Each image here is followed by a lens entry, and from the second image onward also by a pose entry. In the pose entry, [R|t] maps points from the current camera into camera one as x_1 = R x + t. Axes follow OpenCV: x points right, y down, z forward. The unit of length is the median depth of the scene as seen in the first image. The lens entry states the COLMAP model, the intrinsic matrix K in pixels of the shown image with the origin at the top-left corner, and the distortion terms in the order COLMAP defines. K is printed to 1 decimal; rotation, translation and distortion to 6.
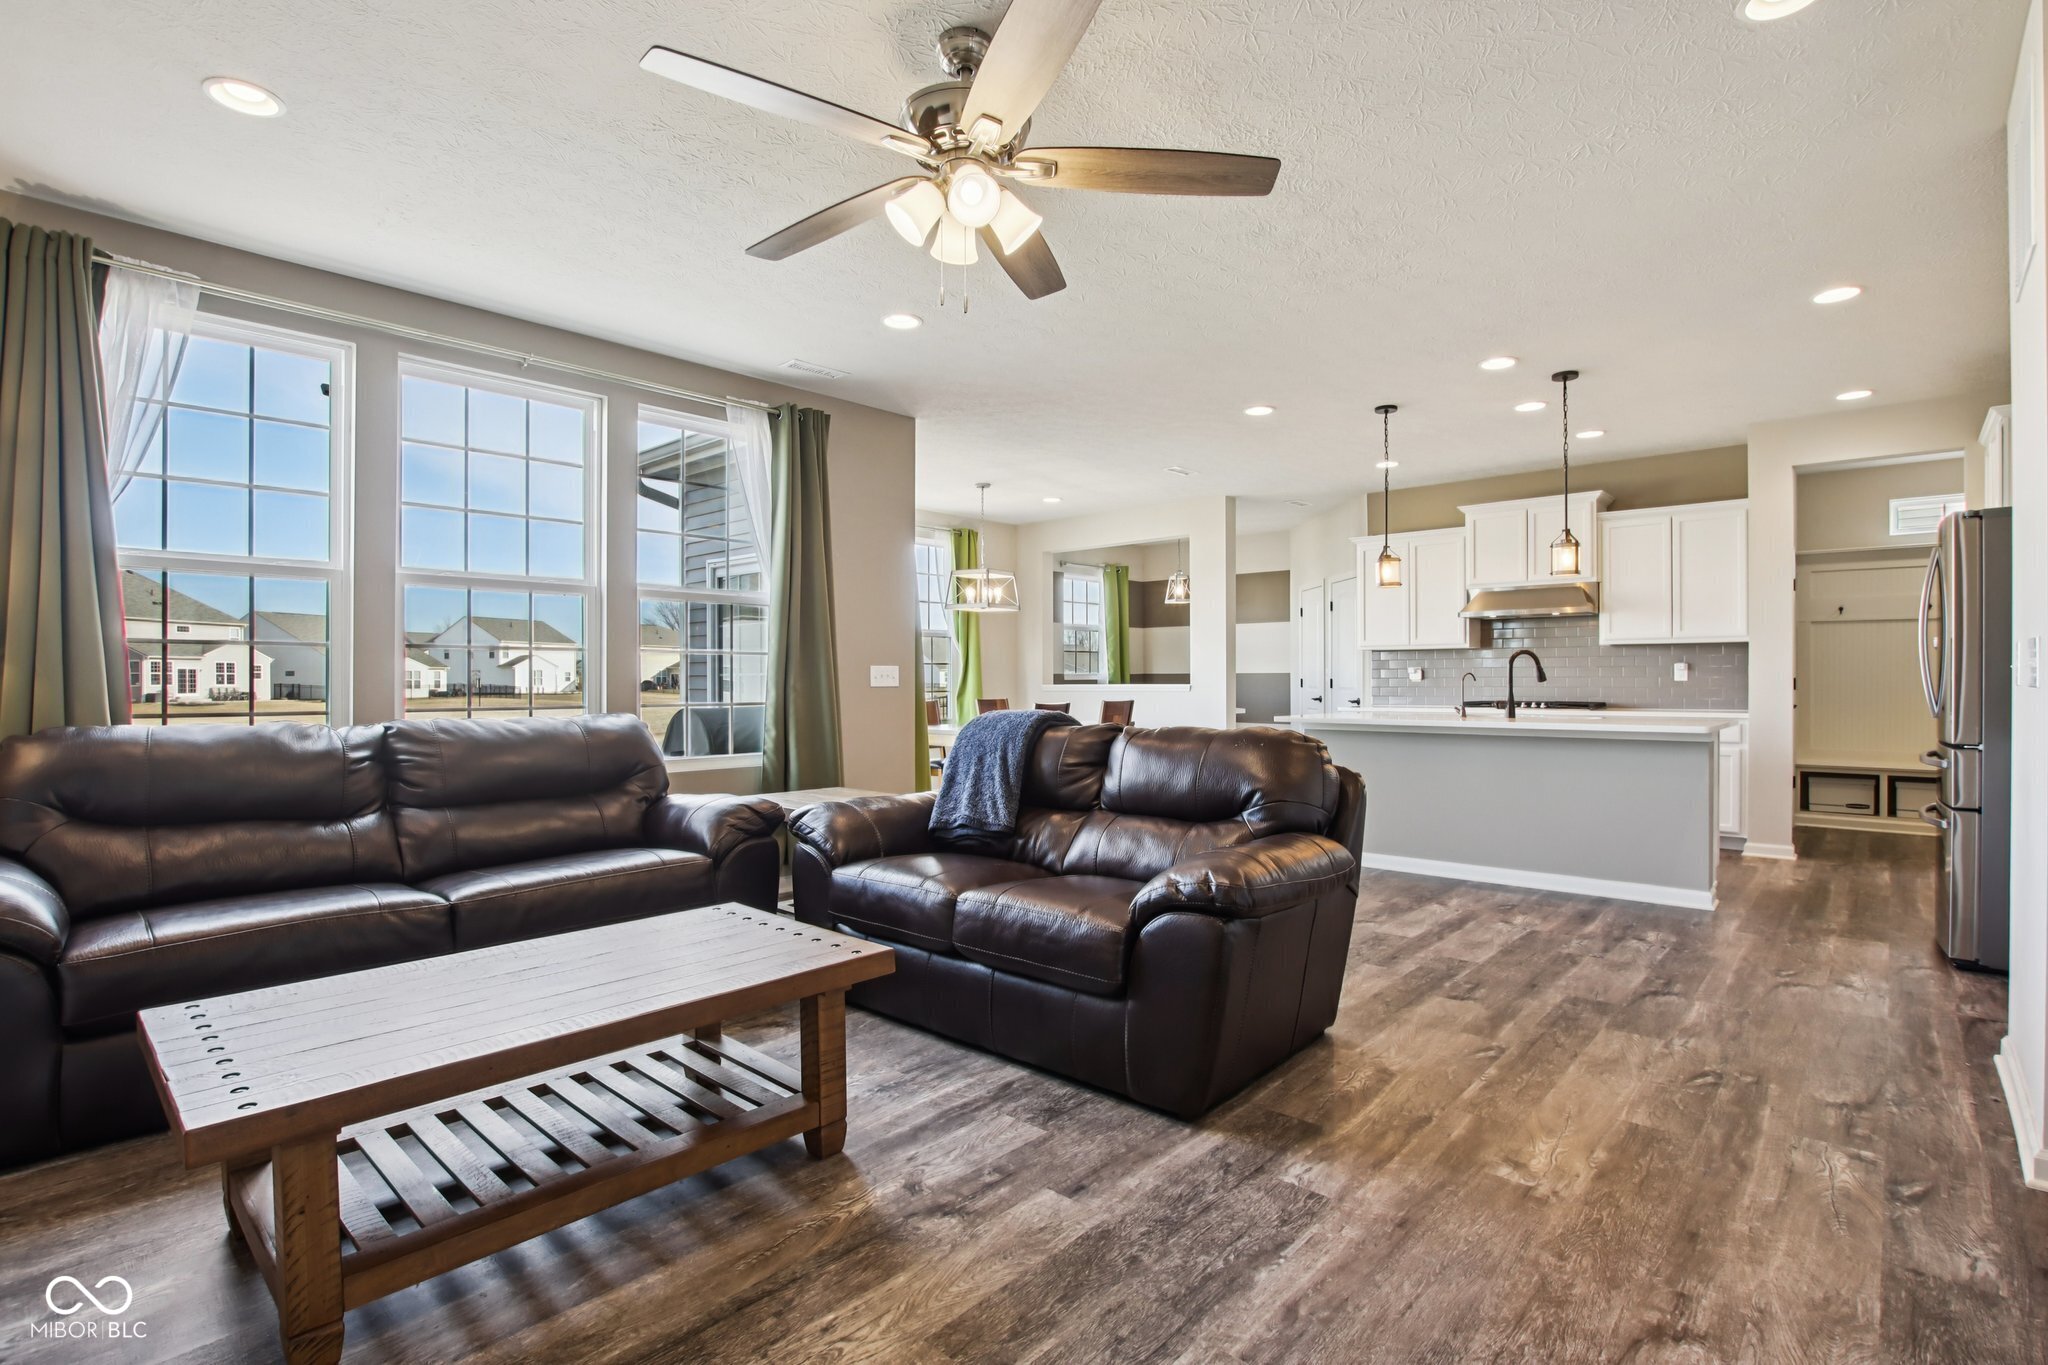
lens RADIAL K [[979.1, 0, 1022.0], [0, 979.1, 687.5], [0, 0, 1]] dist [-0.038758, 0.007376]
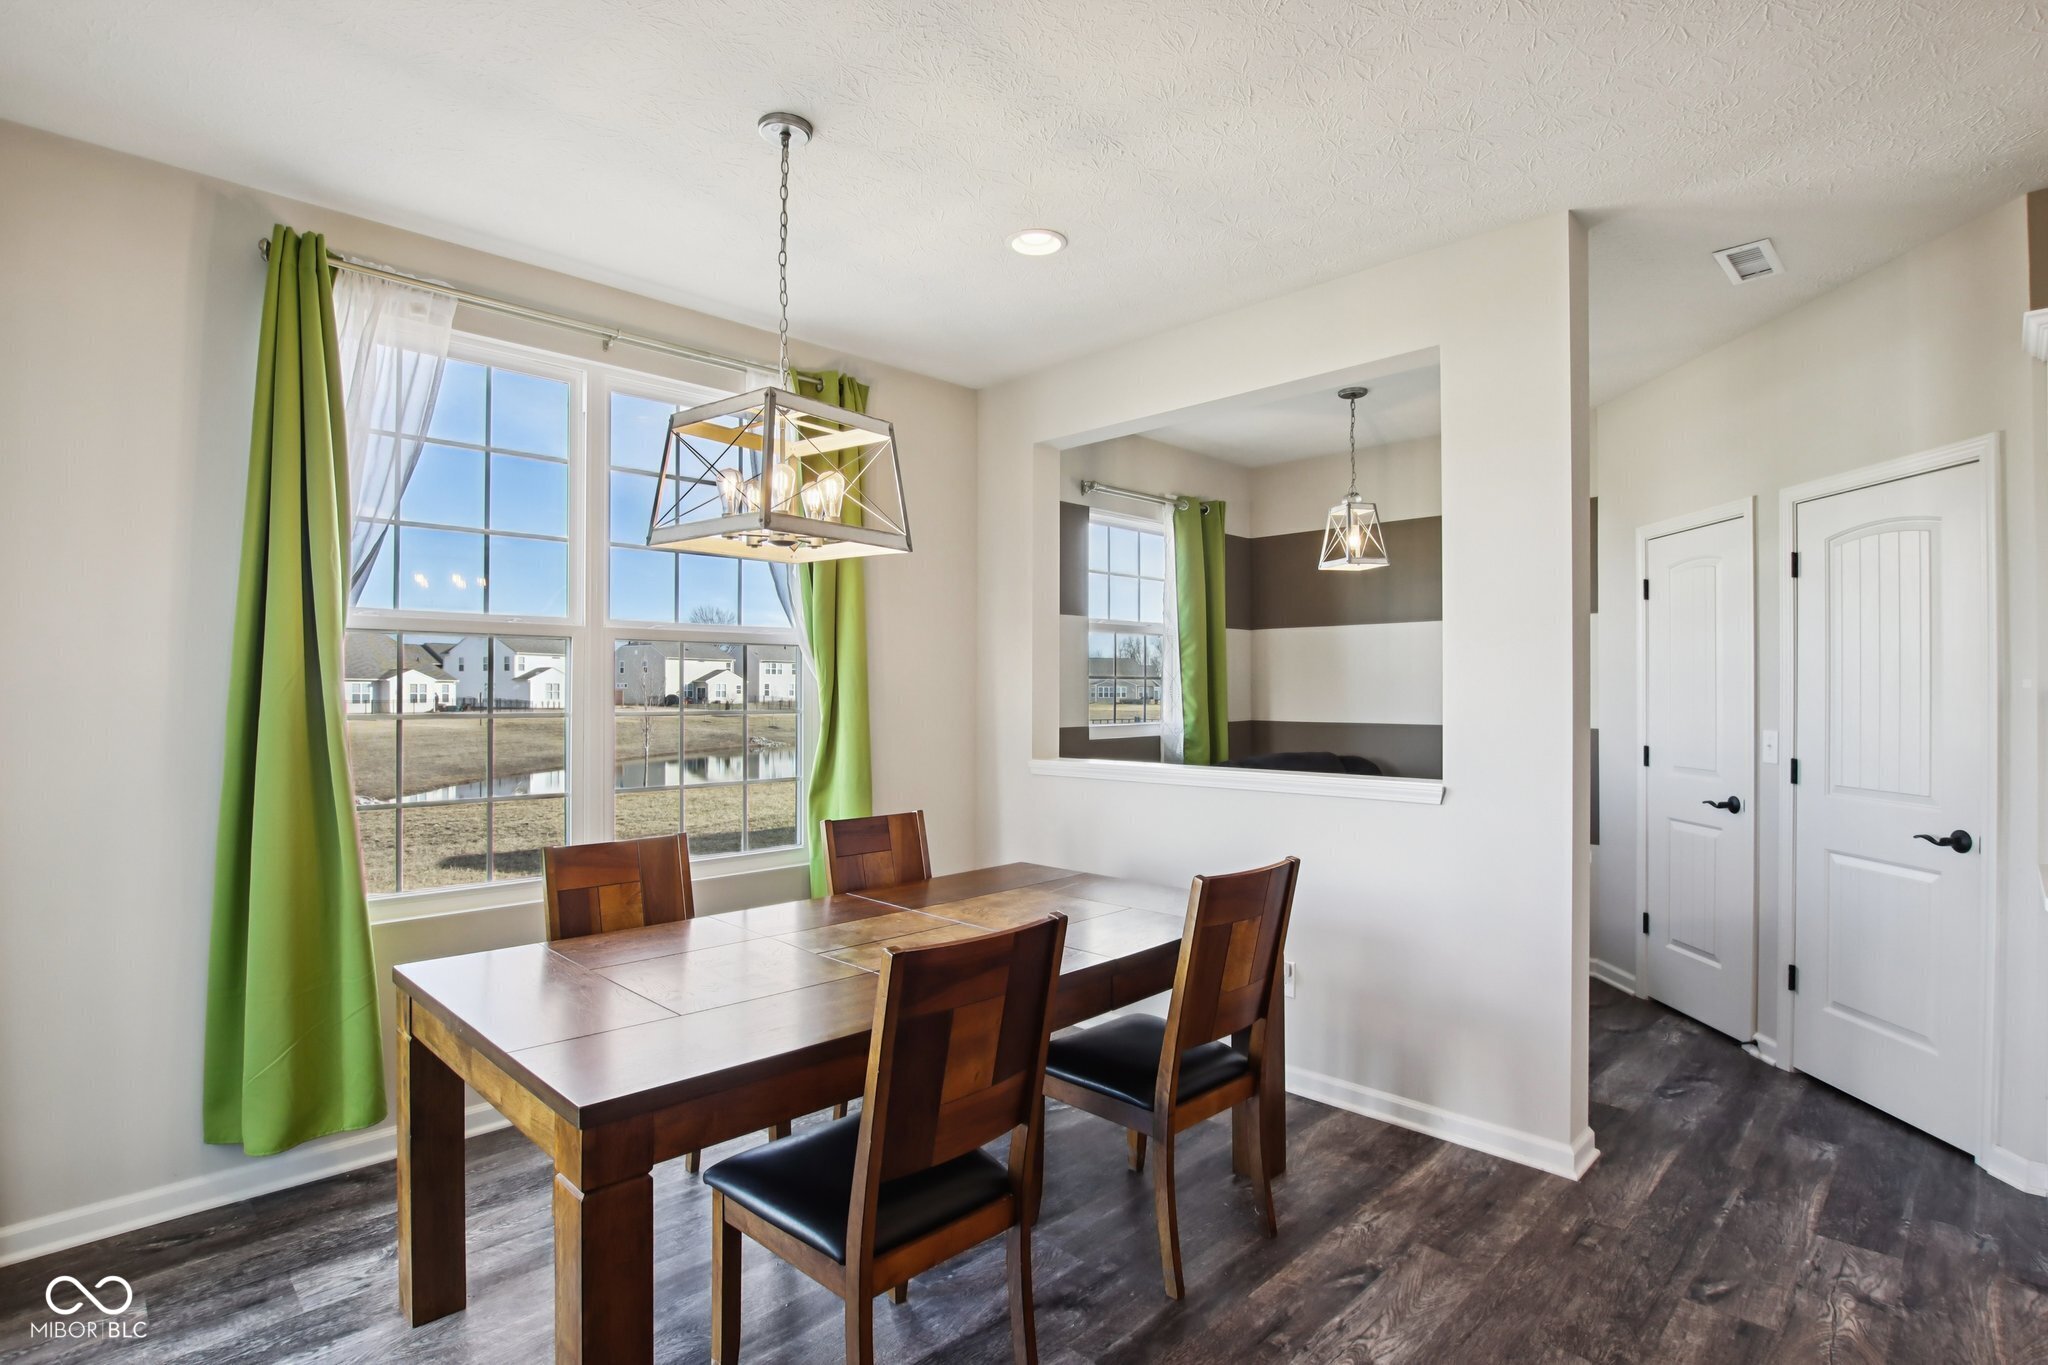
lens RADIAL K [[1005.9, 0, 1027.3], [0, 1005.9, 687.7], [0, 0, 1]] dist [-0.034203, 0.008461]
pose [[0.999024, 0.003028, -0.044075, 0.106352], [-0.003612, 0.999907, -0.013181, -0.079546], [0.044031, 0.013328, 0.998941, 1.618417]]
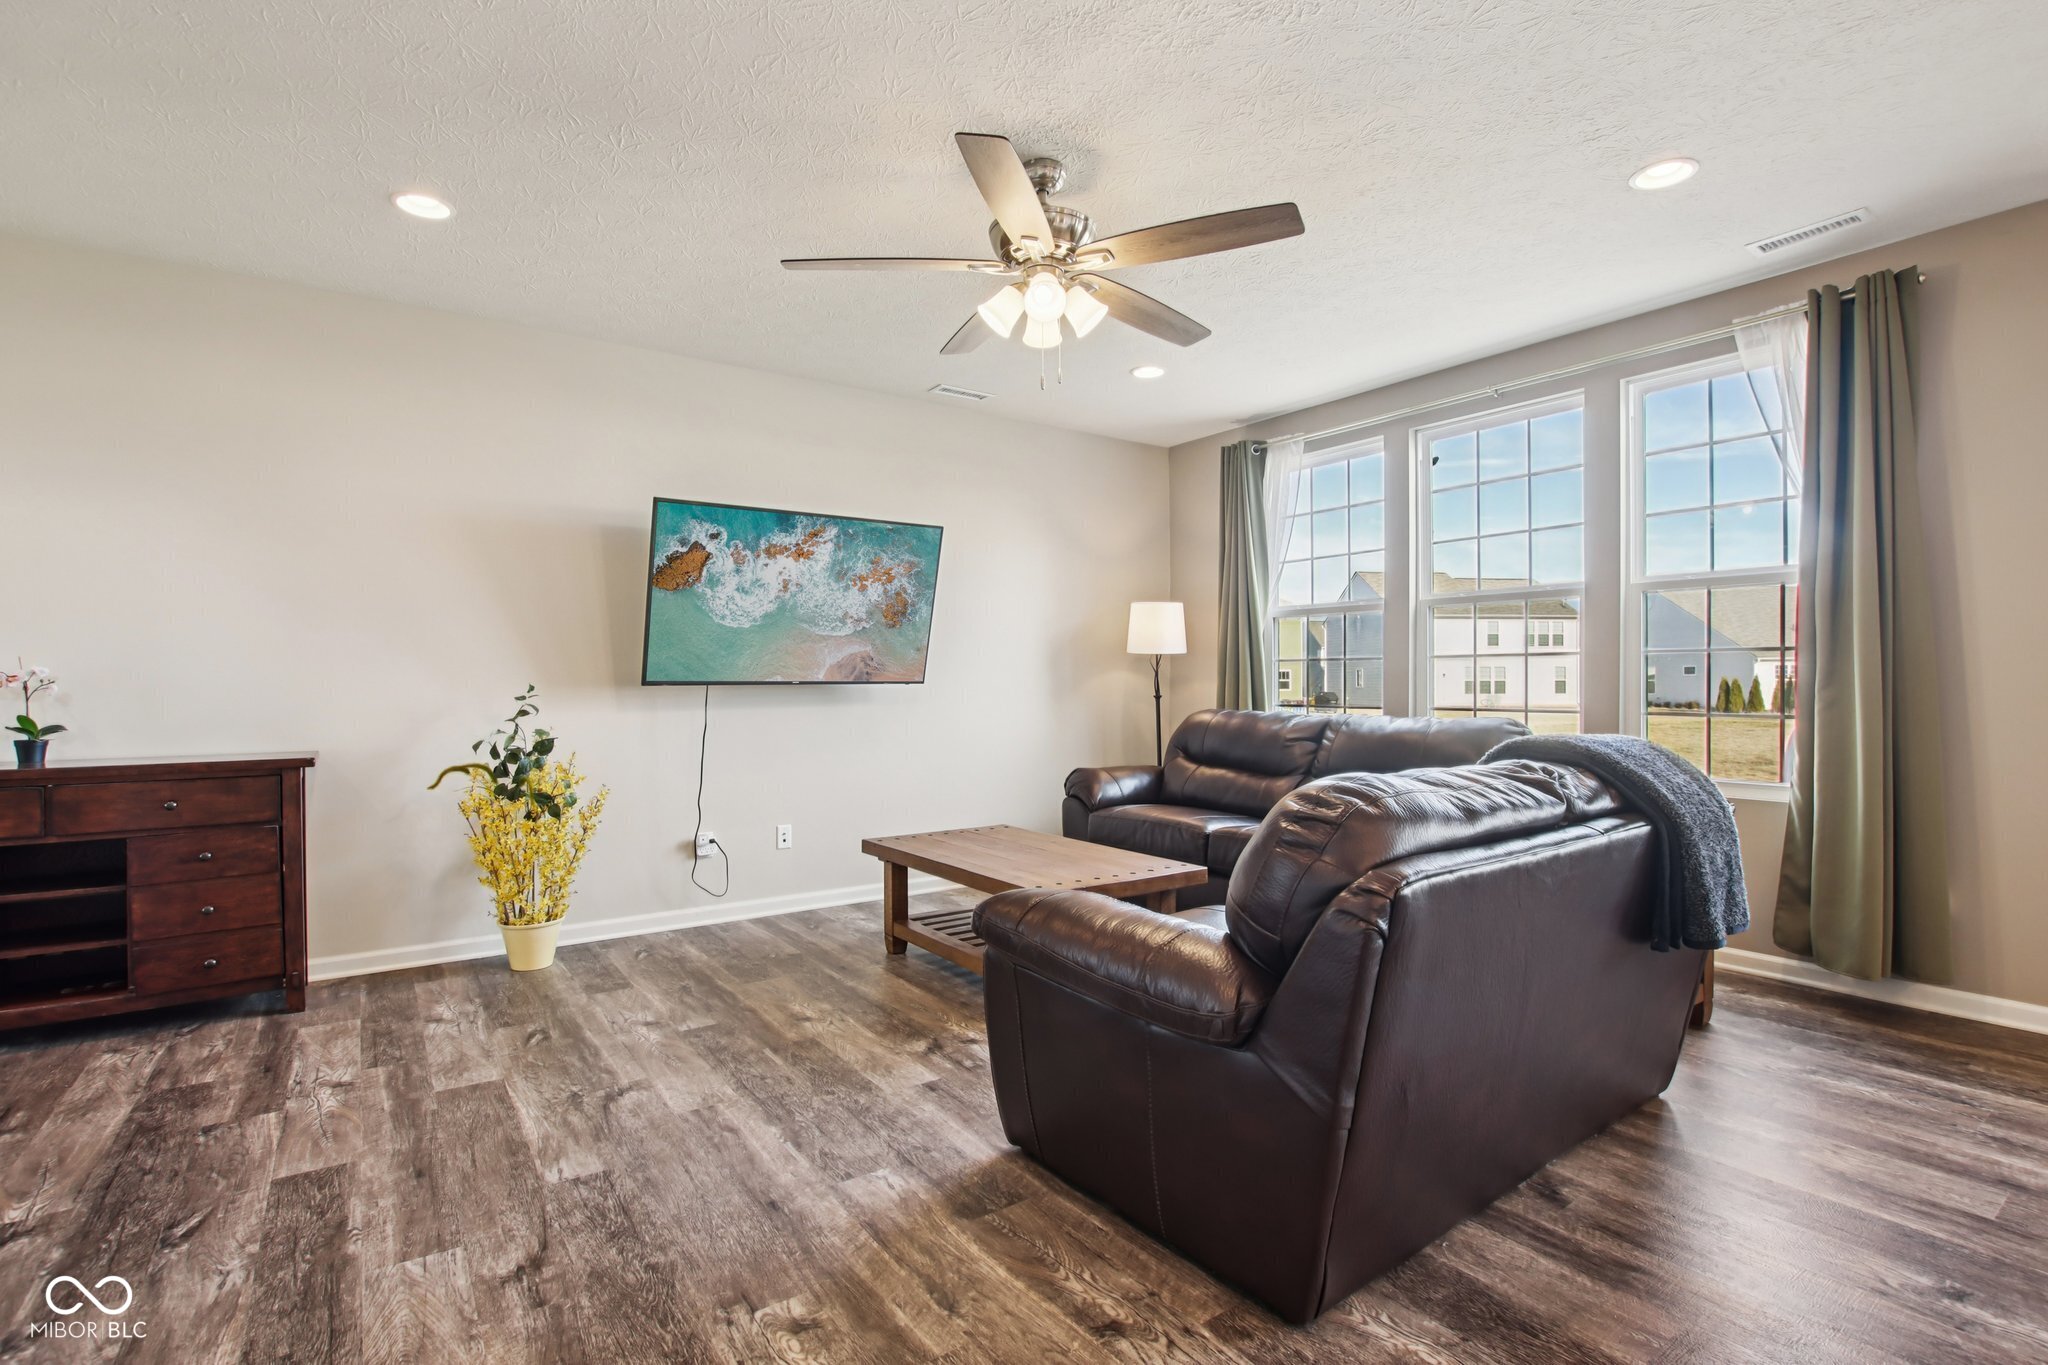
lens RADIAL K [[950.6, 0, 1023.8], [0, 950.6, 686.1], [0, 0, 1]] dist [-0.034860, 0.005289]
pose [[-0.211154, 0.007132, -0.977427, 0.768805], [-0.004464, 0.999956, 0.008260, -0.015497], [0.977443, 0.006108, -0.211113, 0.848238]]
